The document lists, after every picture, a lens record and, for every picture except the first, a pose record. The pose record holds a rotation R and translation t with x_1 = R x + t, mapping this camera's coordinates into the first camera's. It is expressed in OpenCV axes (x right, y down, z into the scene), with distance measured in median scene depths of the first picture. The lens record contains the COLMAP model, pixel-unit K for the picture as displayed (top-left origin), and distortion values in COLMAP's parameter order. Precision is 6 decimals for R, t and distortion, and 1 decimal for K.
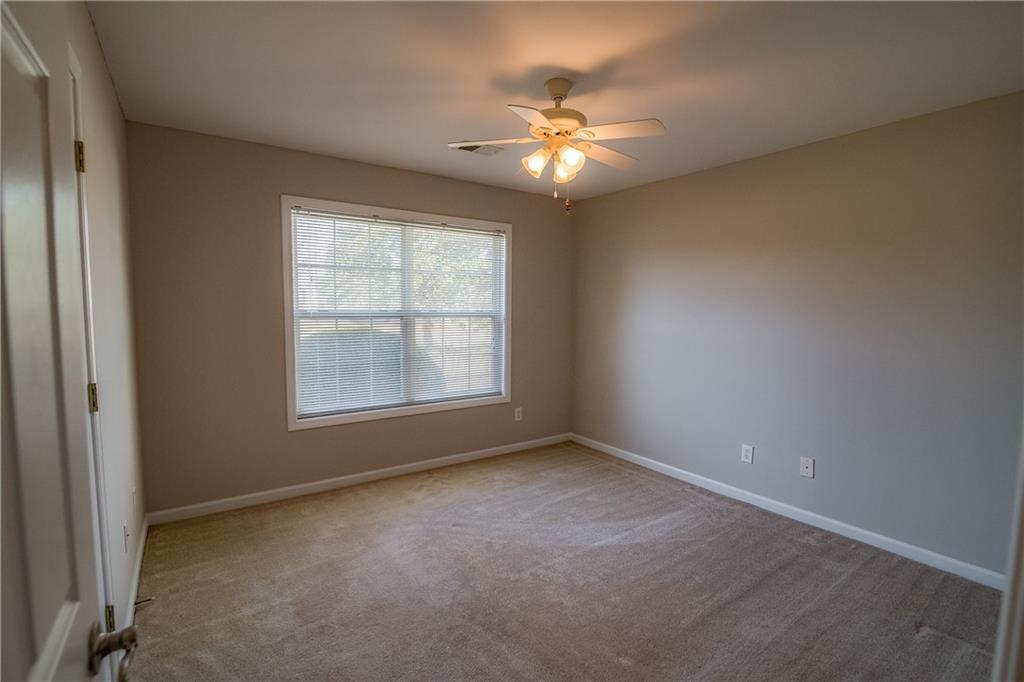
lens RADIAL K [[468.6, 0, 510.3], [0, 468.6, 341.9], [0, 0, 1]] dist [-0.021192, 0.001275]
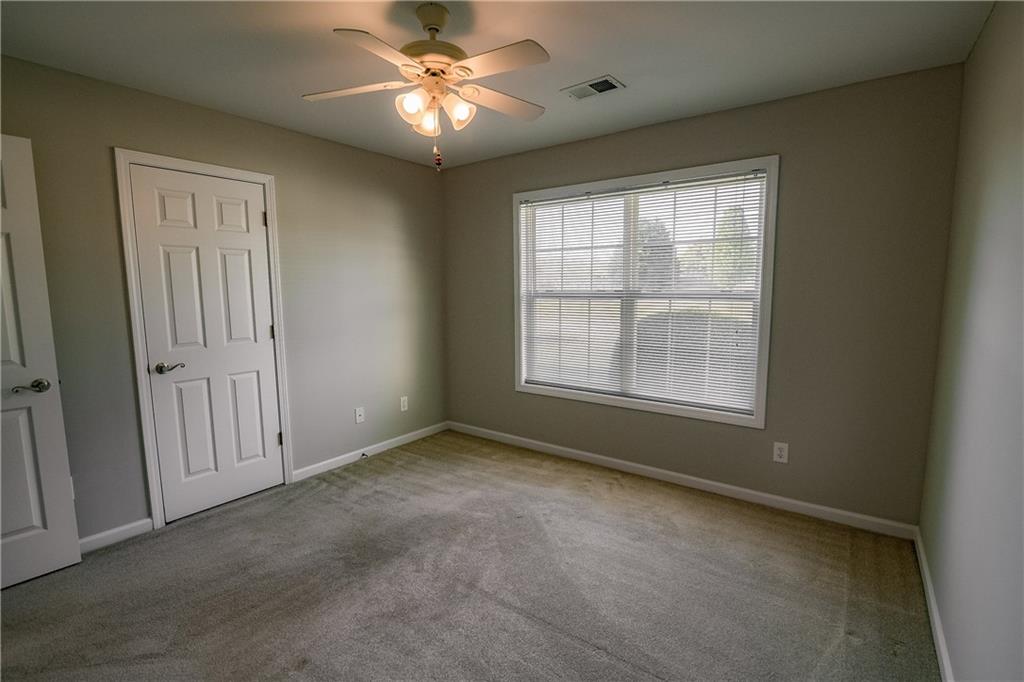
lens RADIAL K [[468.6, 0, 512.8], [0, 468.6, 339.2], [0, 0, 1]] dist [-0.021192, 0.001275]
pose [[0.324489, 0.093530, -0.941254, 0.566969], [-0.062146, 0.995057, 0.077452, -0.030240], [0.943846, 0.033363, 0.328697, 0.512620]]
